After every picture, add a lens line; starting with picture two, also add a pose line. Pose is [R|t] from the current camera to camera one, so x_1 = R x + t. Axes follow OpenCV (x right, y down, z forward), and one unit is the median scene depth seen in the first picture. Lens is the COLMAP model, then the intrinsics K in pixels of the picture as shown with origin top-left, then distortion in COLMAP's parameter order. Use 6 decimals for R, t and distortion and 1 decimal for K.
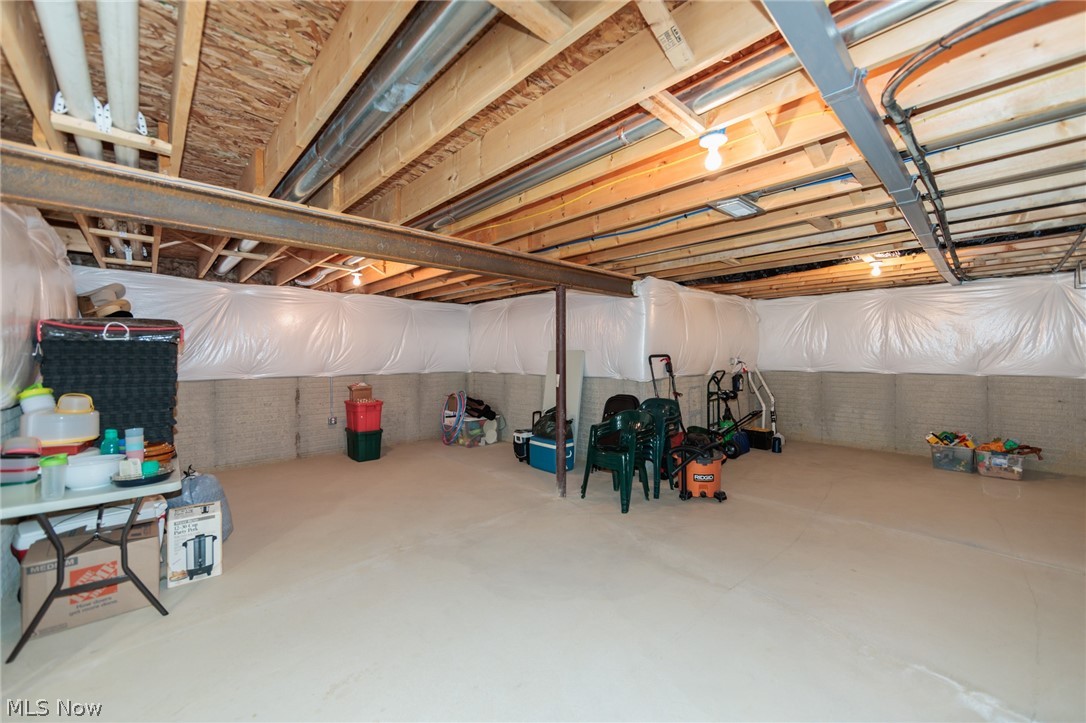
lens RADIAL K [[423.0, 0, 544.4], [0, 423.0, 356.9], [0, 0, 1]] dist [-0.003035, -0.000313]
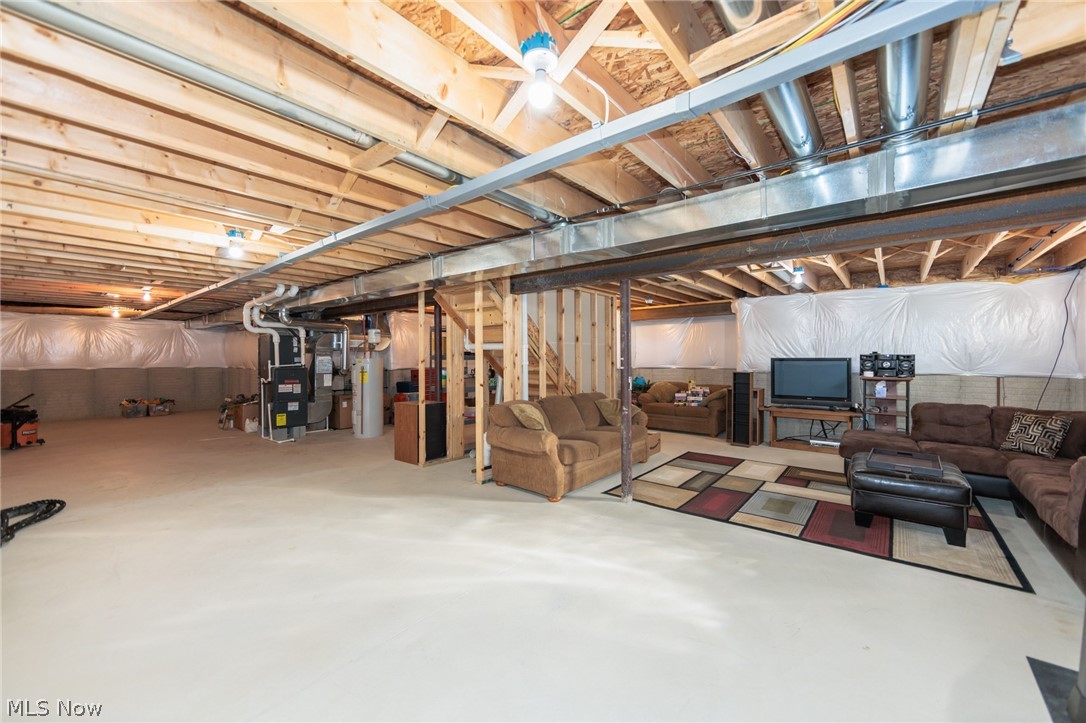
lens RADIAL K [[425.9, 0, 541.0], [0, 425.9, 355.8], [0, 0, 1]] dist [-0.000444, -0.000158]
pose [[-0.120534, 0.007424, 0.992681, -1.240700], [0.006313, 0.999958, -0.006712, 0.013569], [-0.992689, 0.005458, -0.120576, -0.626741]]
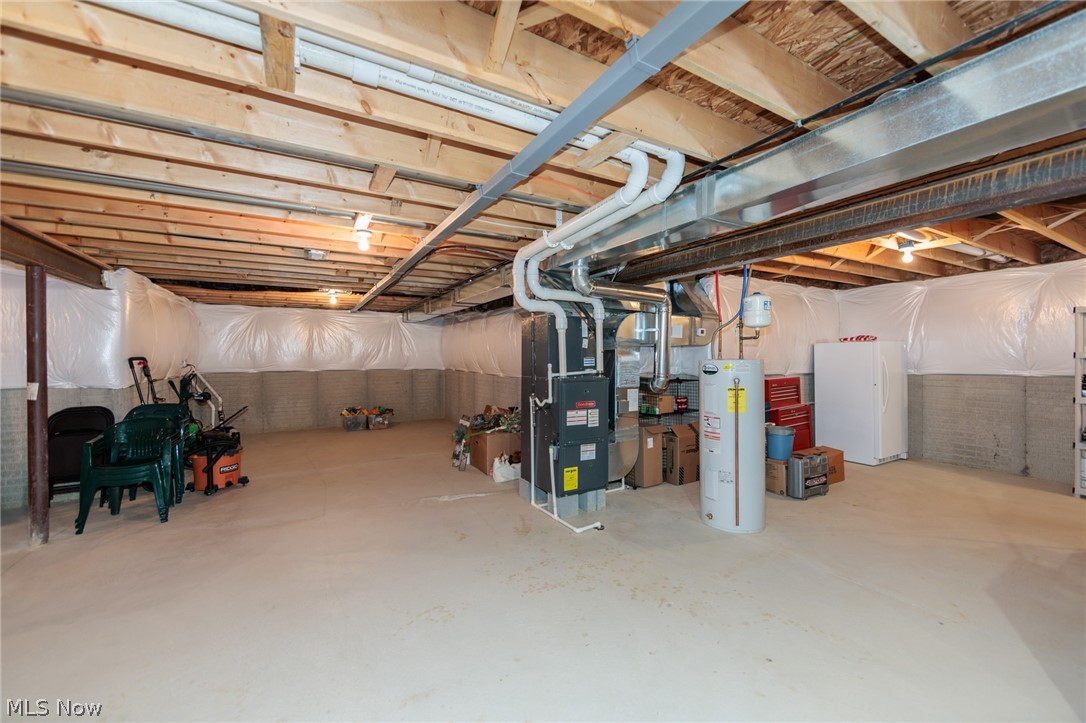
lens RADIAL K [[425.9, 0, 541.0], [0, 425.9, 355.8], [0, 0, 1]] dist [-0.000444, -0.000158]
pose [[0.237709, 0.002758, 0.971333, -0.429981], [0.008258, 0.999954, -0.004860, 0.003255], [-0.971301, 0.009177, 0.237675, -0.048958]]
